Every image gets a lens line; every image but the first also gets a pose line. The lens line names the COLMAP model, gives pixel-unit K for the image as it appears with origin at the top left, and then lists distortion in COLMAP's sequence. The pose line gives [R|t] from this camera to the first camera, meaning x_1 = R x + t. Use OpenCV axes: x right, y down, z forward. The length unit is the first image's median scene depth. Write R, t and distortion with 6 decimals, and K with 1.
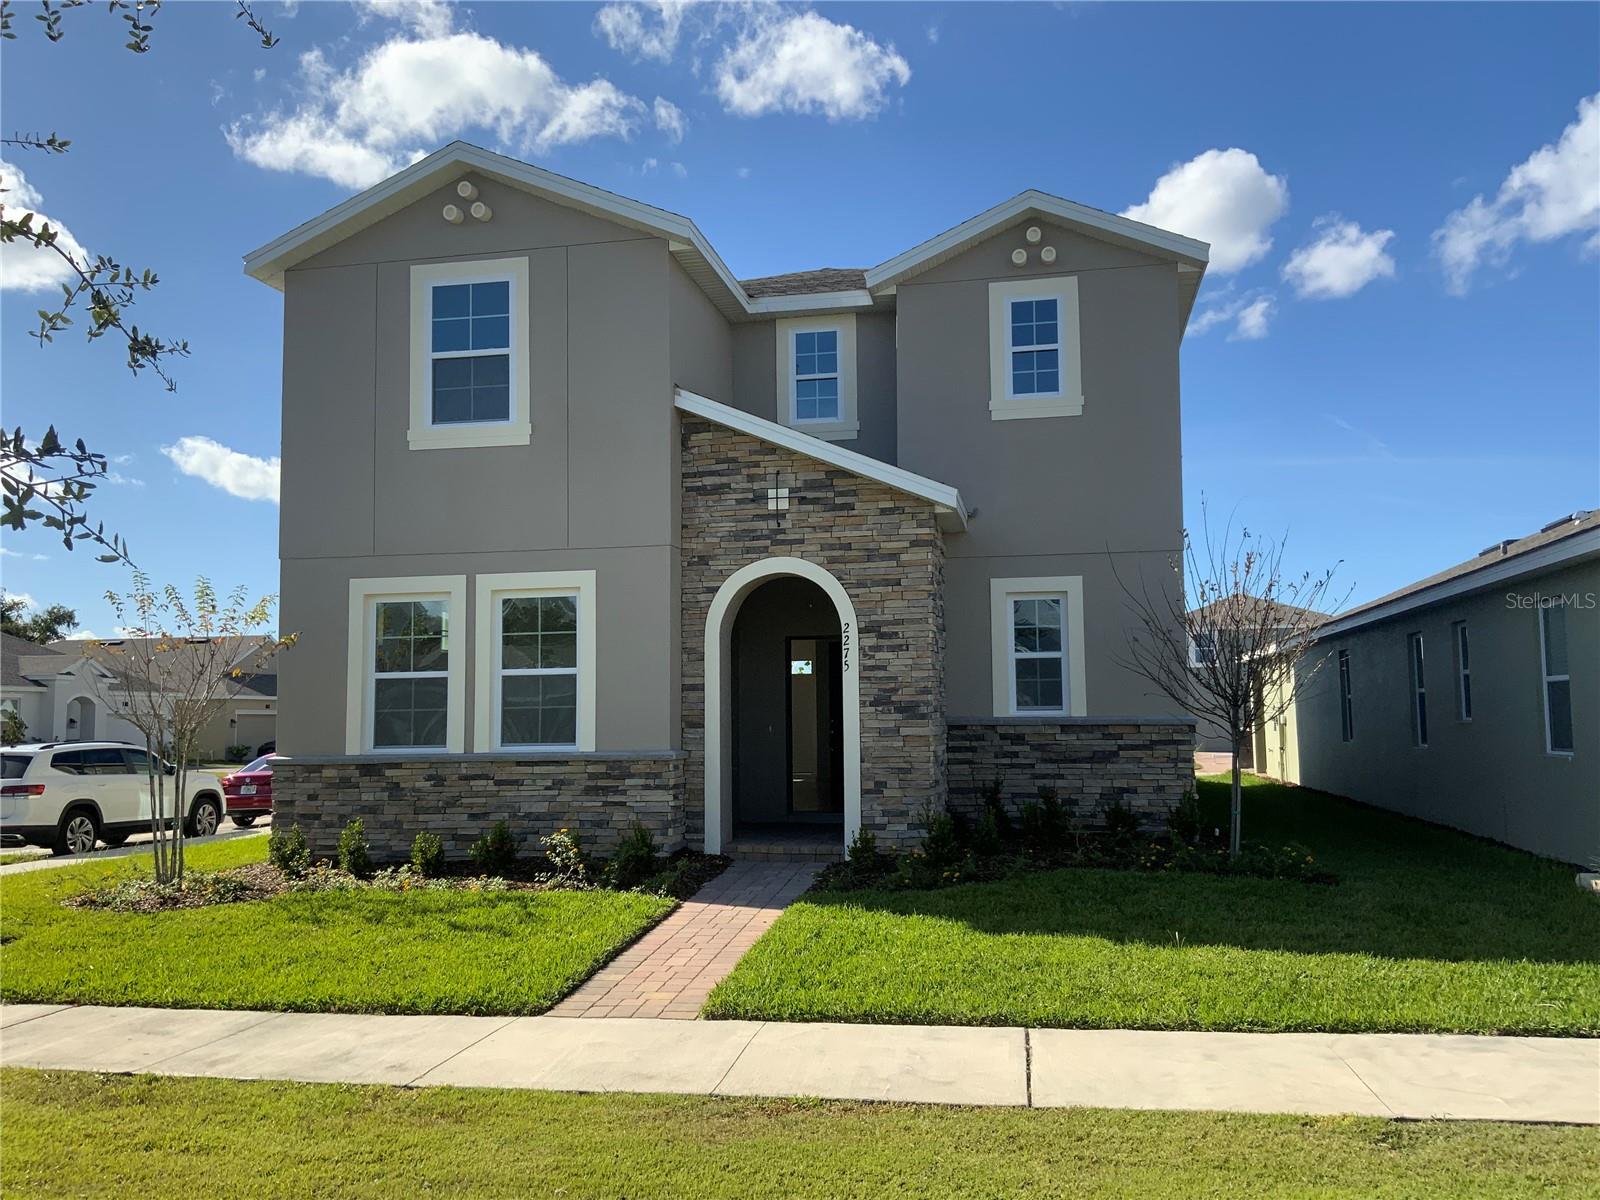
lens RADIAL K [[1344.1, 0, 800.0], [0, 1344.1, 600.0], [0, 0, 1]] dist [0.002125, -0.016204]
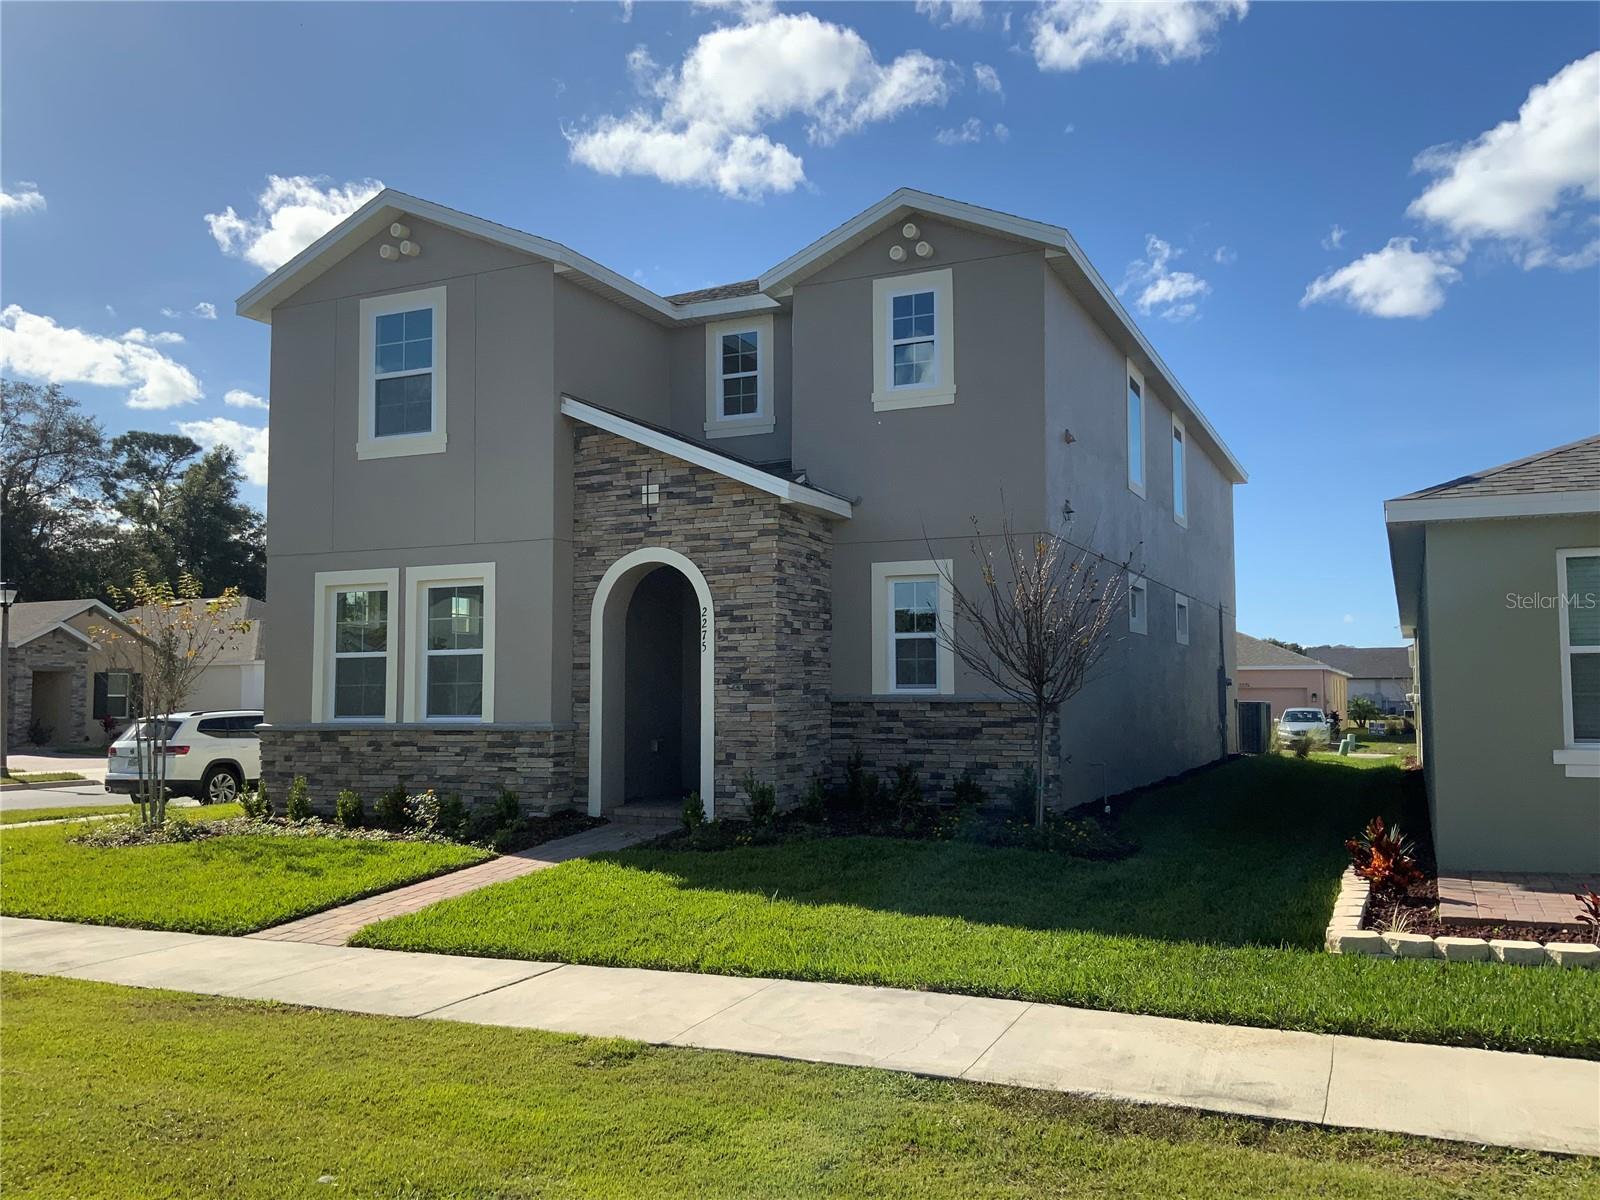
lens RADIAL K [[1341.6, 0, 800.0], [0, 1341.6, 600.0], [0, 0, 1]] dist [-0.000063, -0.067078]
pose [[0.973766, -0.009852, -0.227337, 0.346270], [0.014331, 0.999734, 0.018058, -0.007061], [0.227099, -0.020842, 0.973649, -0.037122]]
